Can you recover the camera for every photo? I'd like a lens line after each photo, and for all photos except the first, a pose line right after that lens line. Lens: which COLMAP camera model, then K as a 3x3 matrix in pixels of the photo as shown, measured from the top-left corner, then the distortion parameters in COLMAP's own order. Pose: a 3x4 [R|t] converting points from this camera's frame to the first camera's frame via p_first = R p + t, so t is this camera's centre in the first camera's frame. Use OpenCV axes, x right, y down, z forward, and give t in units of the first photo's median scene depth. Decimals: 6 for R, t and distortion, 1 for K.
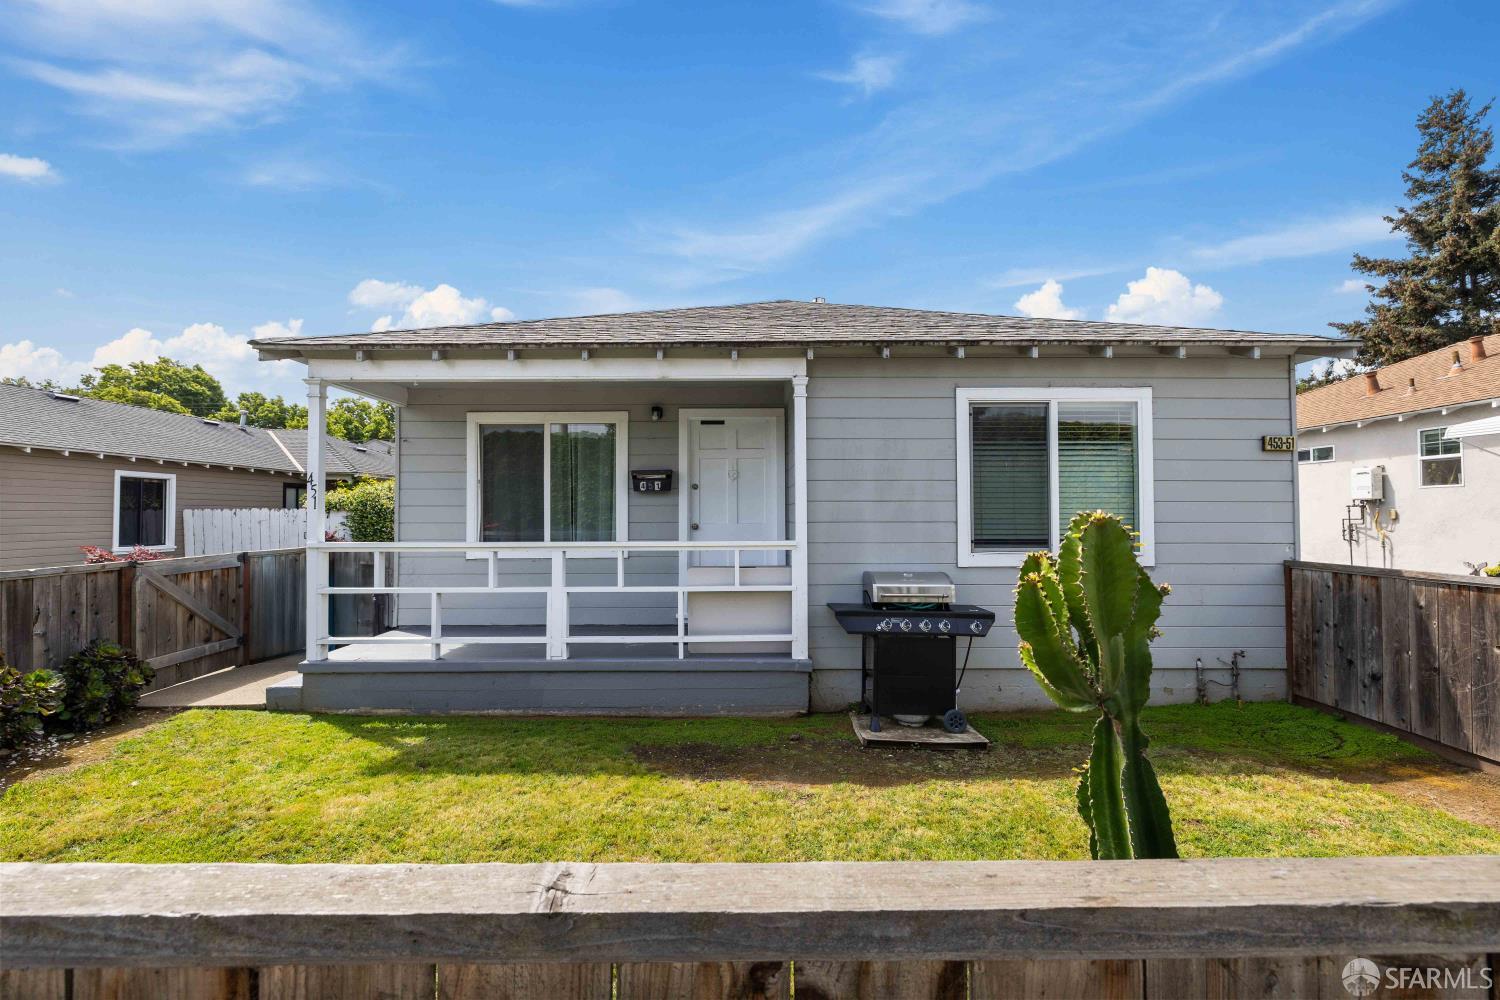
lens RADIAL K [[624.0, 0, 750.0], [0, 624.0, 500.0], [0, 0, 1]] dist [0.001836, -0.000312]
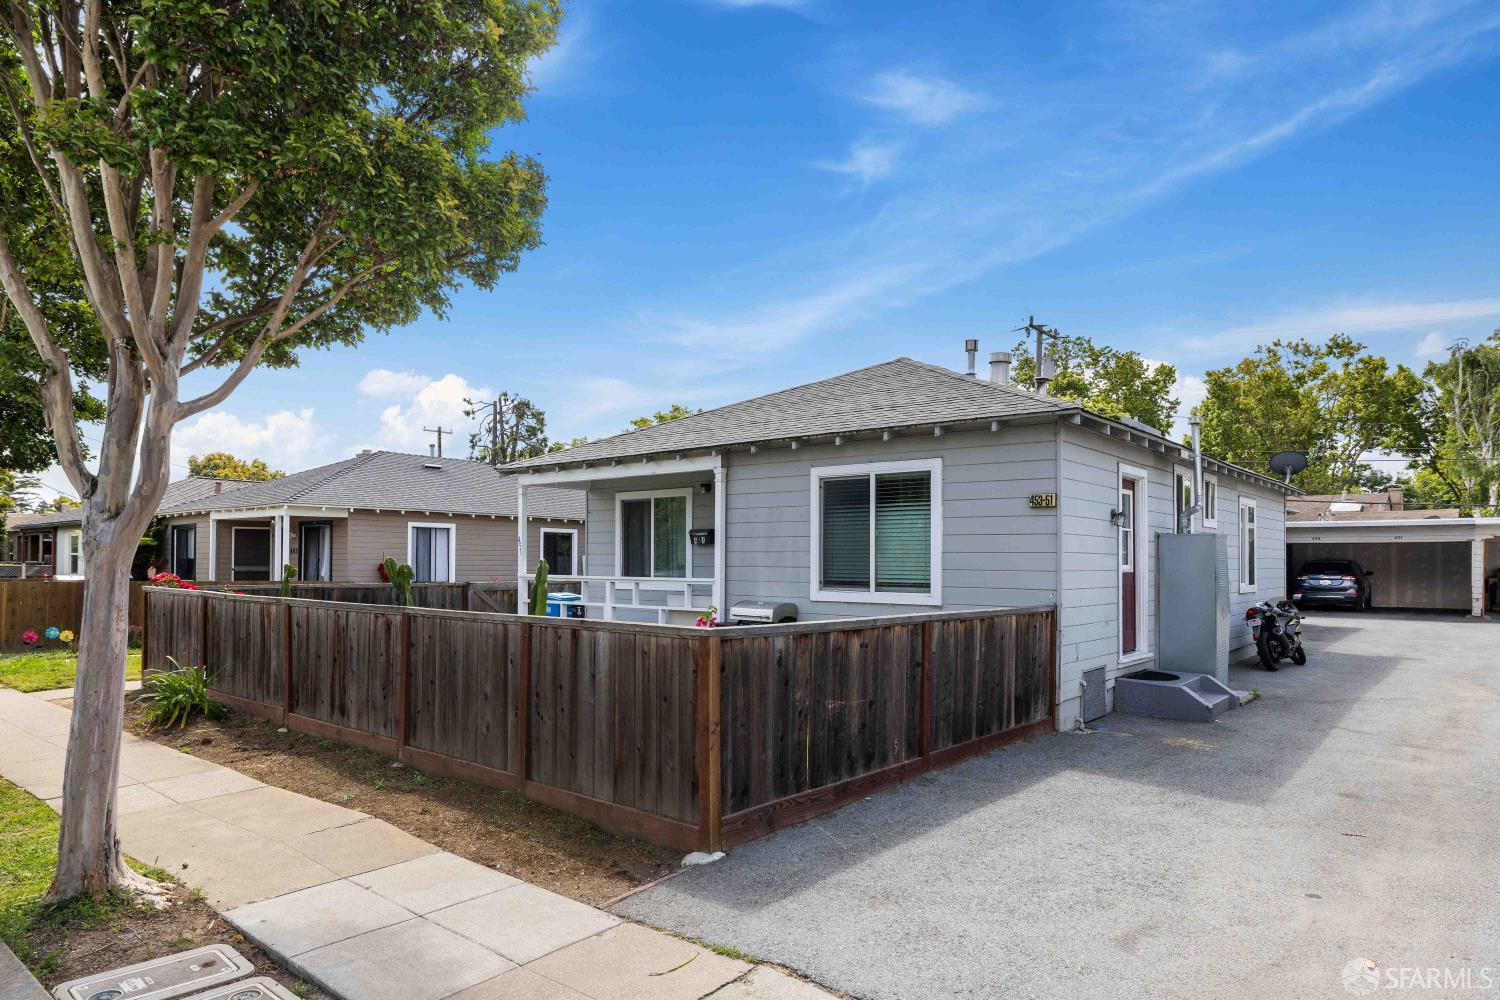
lens RADIAL K [[884.1, 0, 751.0], [0, 884.1, 554.8], [0, 0, 1]] dist [0.000942, 0.000073]
pose [[0.768014, 0.003370, -0.640425, 1.456275], [0.005185, 0.999921, 0.011479, -0.014743], [0.640413, -0.012137, 0.767935, -0.551888]]
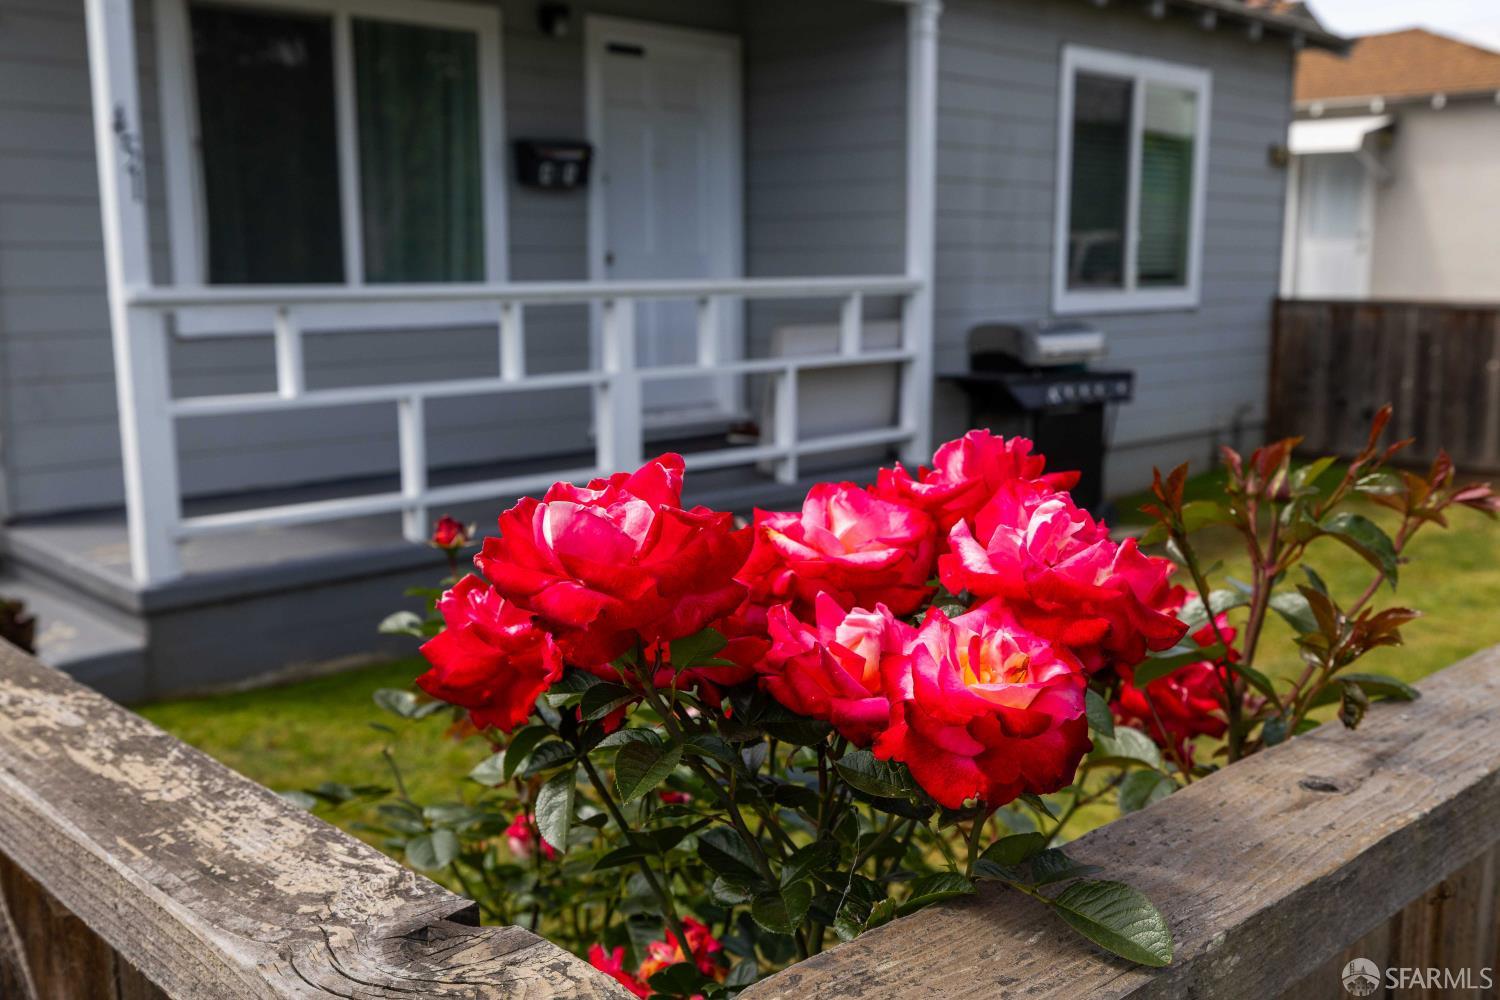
lens RADIAL K [[1437.8, 0, 750.0], [0, 1437.8, 500.0], [0, 0, 1]] dist [0.009791, 0.008785]
pose [[0.719604, -0.110718, 0.685500, -1.033408], [-0.016927, 0.984116, 0.176718, 0.034079], [-0.694178, -0.138770, 0.706300, 0.069555]]
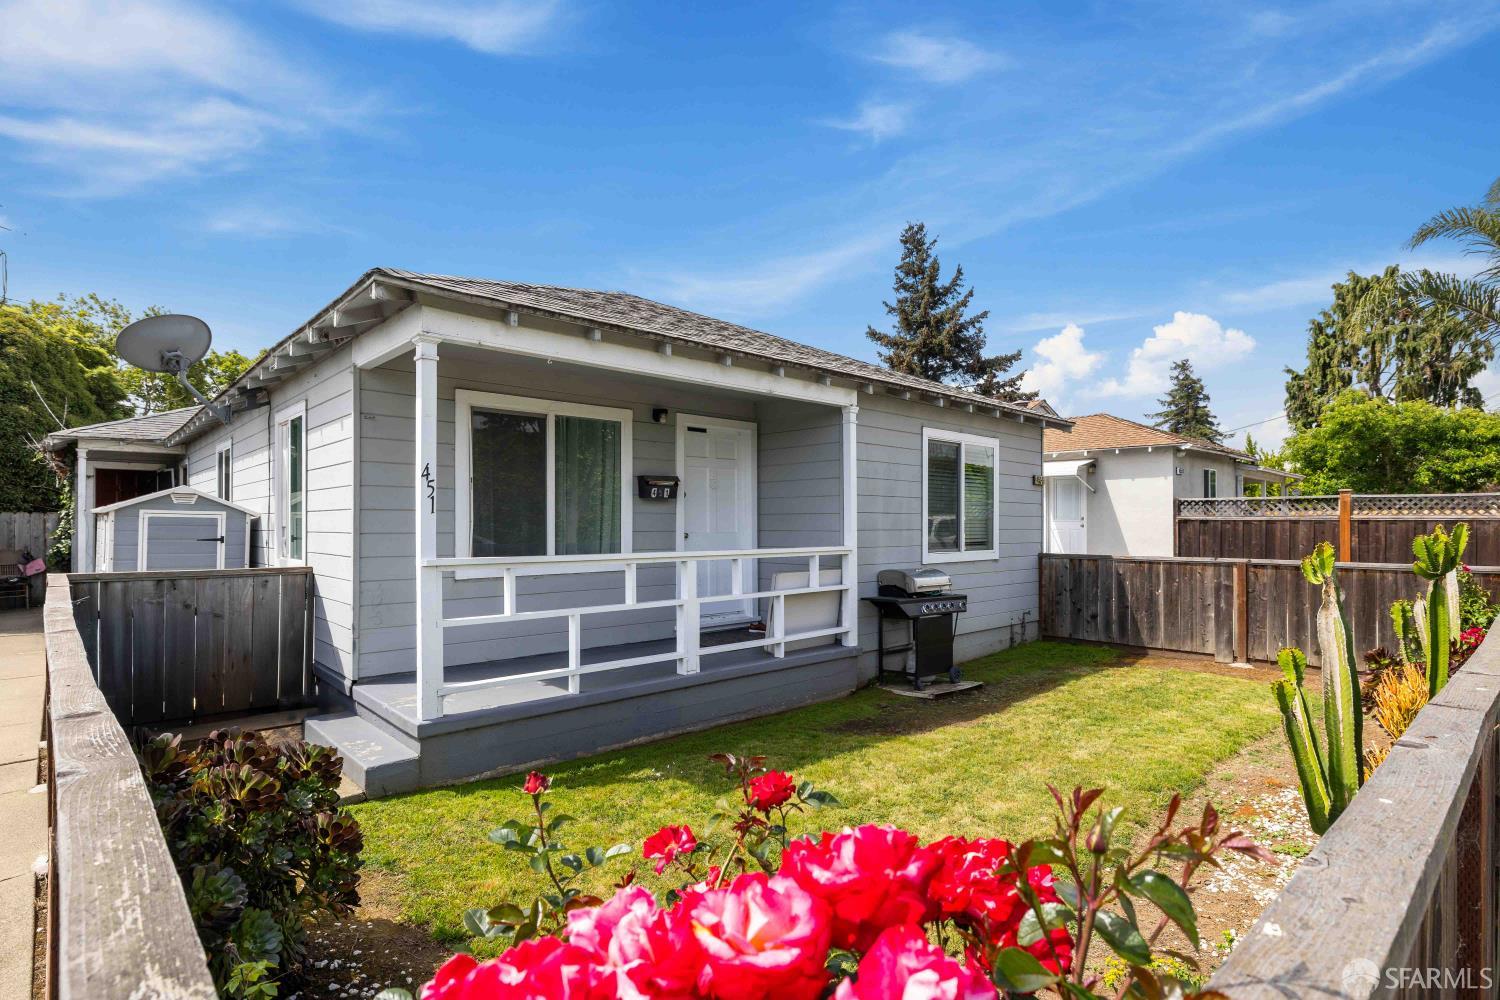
lens RADIAL K [[741.8, 0, 753.6], [0, 741.8, 523.0], [0, 0, 1]] dist [-0.001641, -0.000078]
pose [[0.732045, 0.004763, 0.681239, -0.985319], [-0.018287, 0.999753, 0.012661, 0.007505], [-0.681011, -0.021726, 0.731951, 0.102479]]
